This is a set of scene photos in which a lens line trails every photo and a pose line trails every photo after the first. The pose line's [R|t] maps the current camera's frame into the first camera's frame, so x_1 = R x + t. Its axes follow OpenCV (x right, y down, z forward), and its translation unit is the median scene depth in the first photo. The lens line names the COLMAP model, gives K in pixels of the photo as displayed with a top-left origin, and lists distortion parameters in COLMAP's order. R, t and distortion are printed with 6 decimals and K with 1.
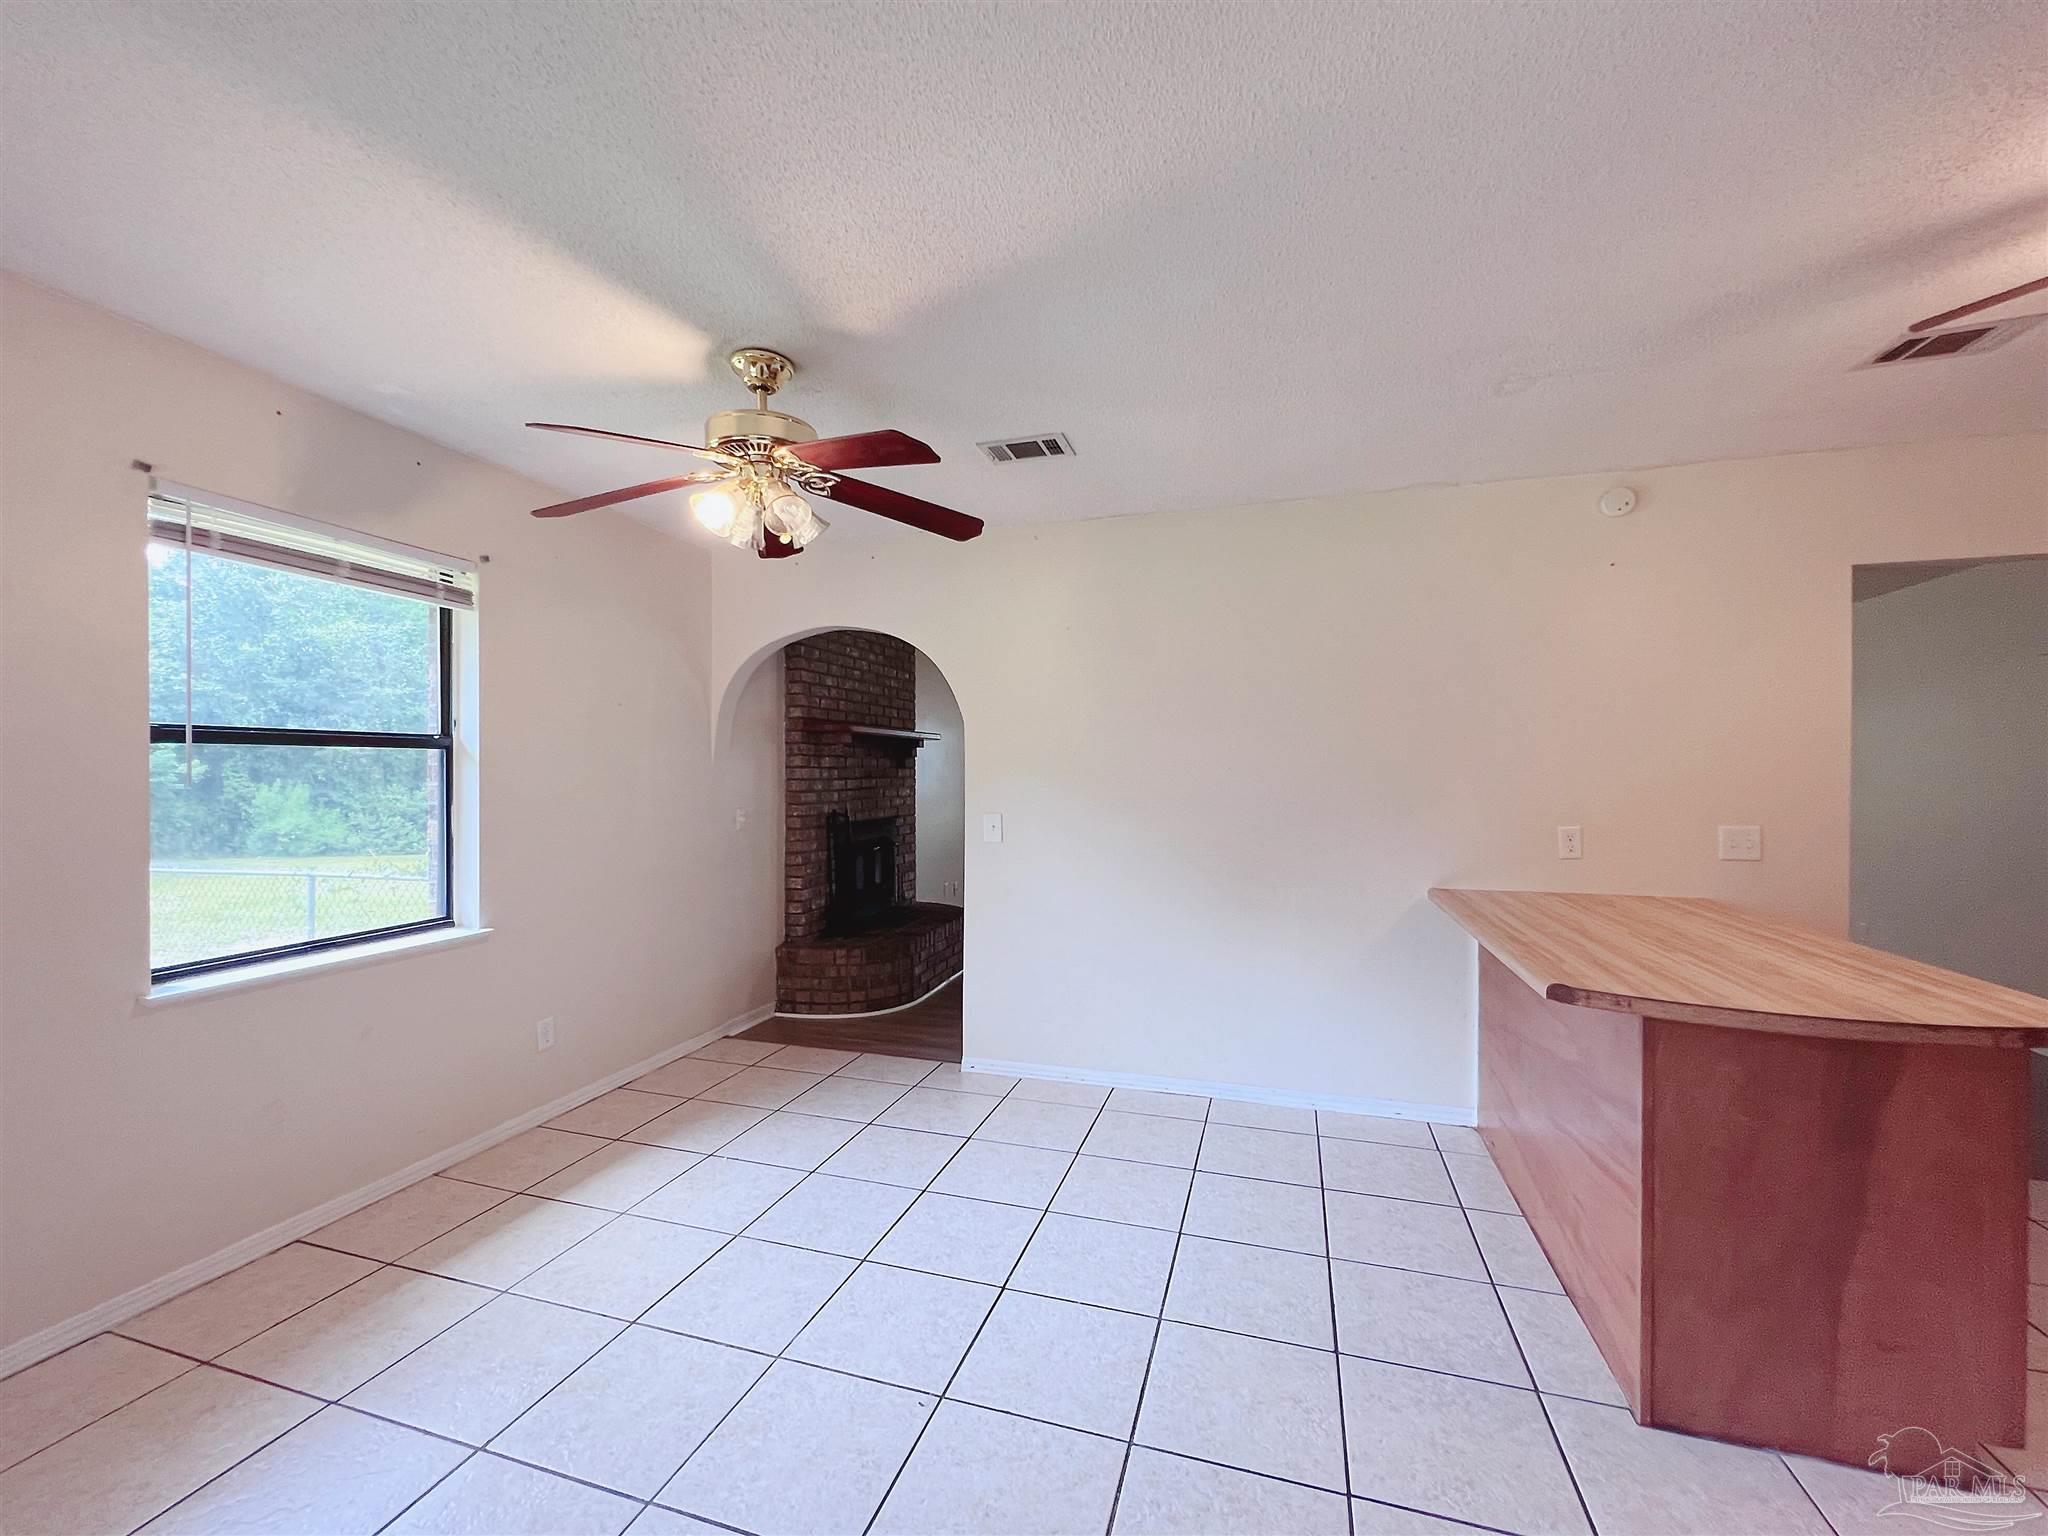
lens RADIAL K [[836.8, 0, 1020.9], [0, 836.8, 774.7], [0, 0, 1]] dist [-0.001902, 0.001257]
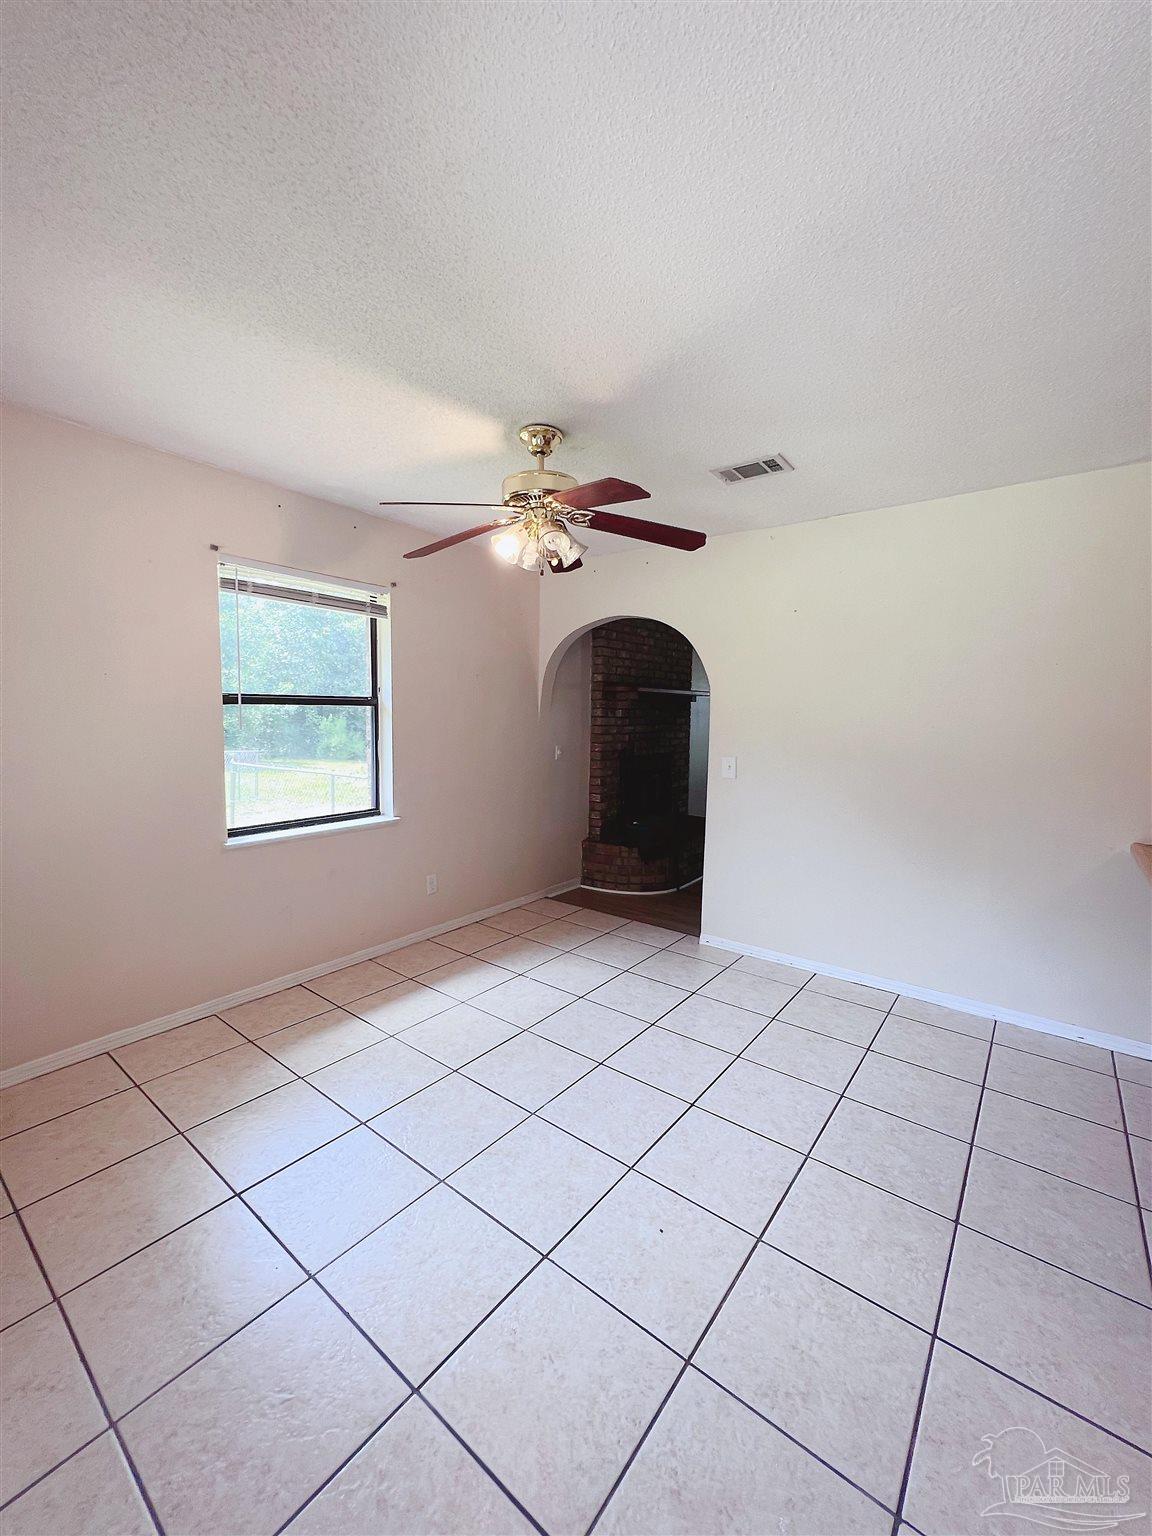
lens RADIAL K [[612.1, 0, 573.5], [0, 612.1, 765.2], [0, 0, 1]] dist [0.000337, 0.000920]
pose [[0.936192, 0.043507, -0.348786, 0.096744], [-0.015119, 0.996376, 0.083705, -0.022244], [0.351164, -0.073091, 0.933457, 0.019548]]
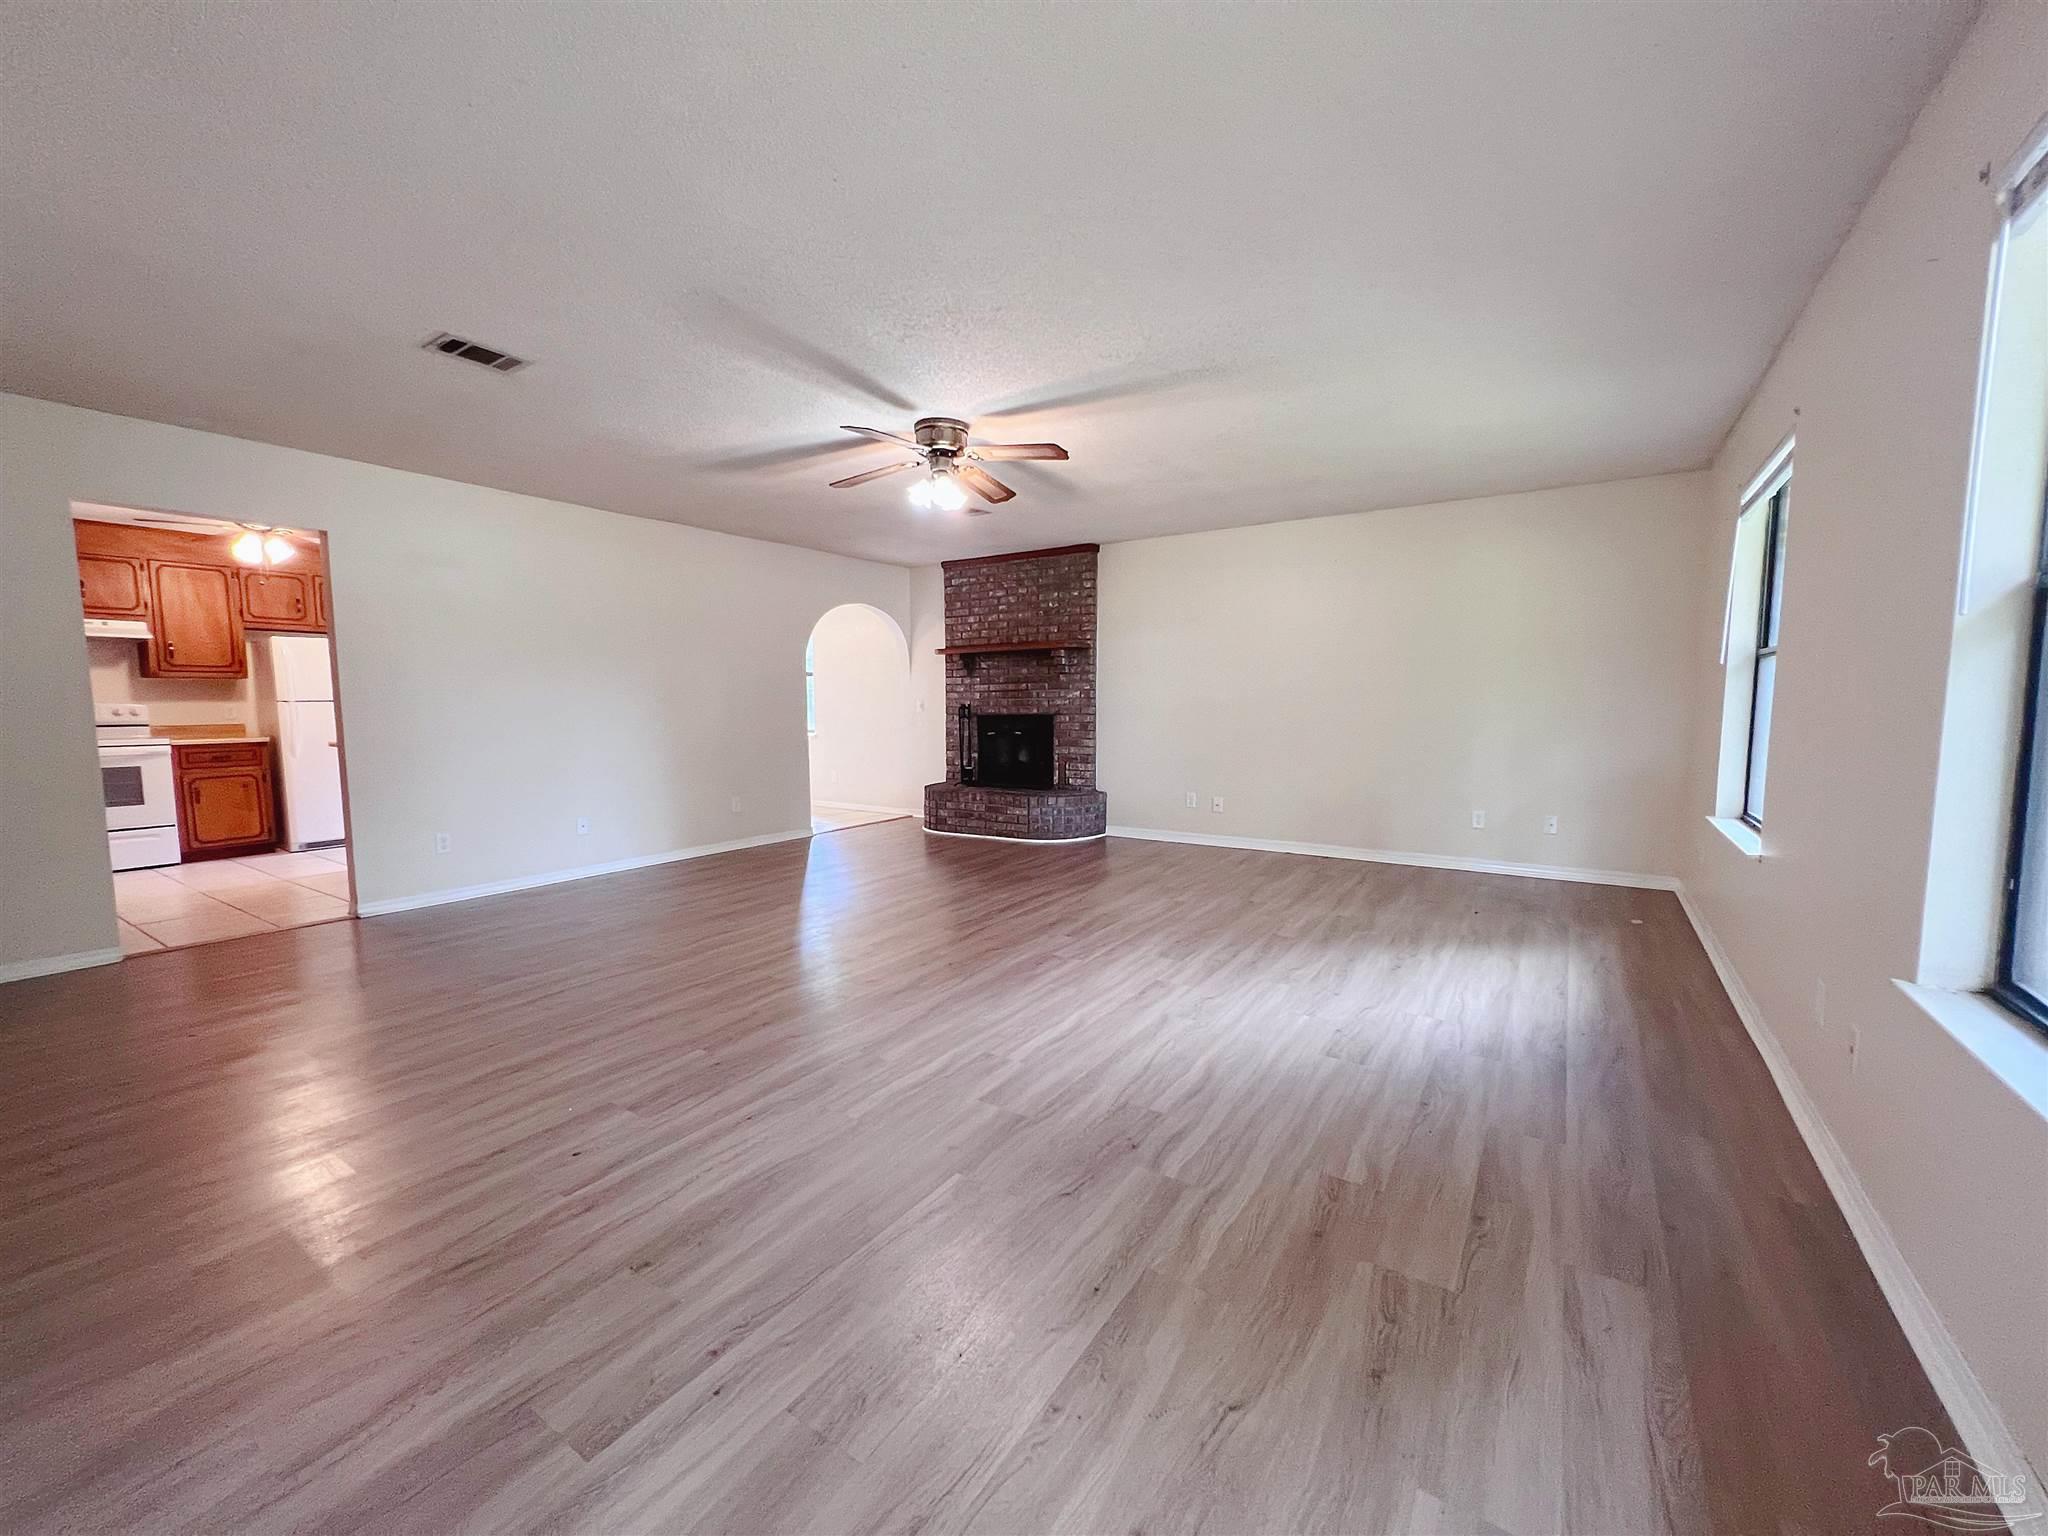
lens RADIAL K [[816.2, 0, 1025.4], [0, 816.2, 775.9], [0, 0, 1]] dist [0.000337, 0.000920]
pose [[-0.281563, 0.097115, -0.954616, 2.098768], [0.005874, 0.995021, 0.099493, 0.043008], [0.959525, 0.022406, -0.280732, 2.676589]]
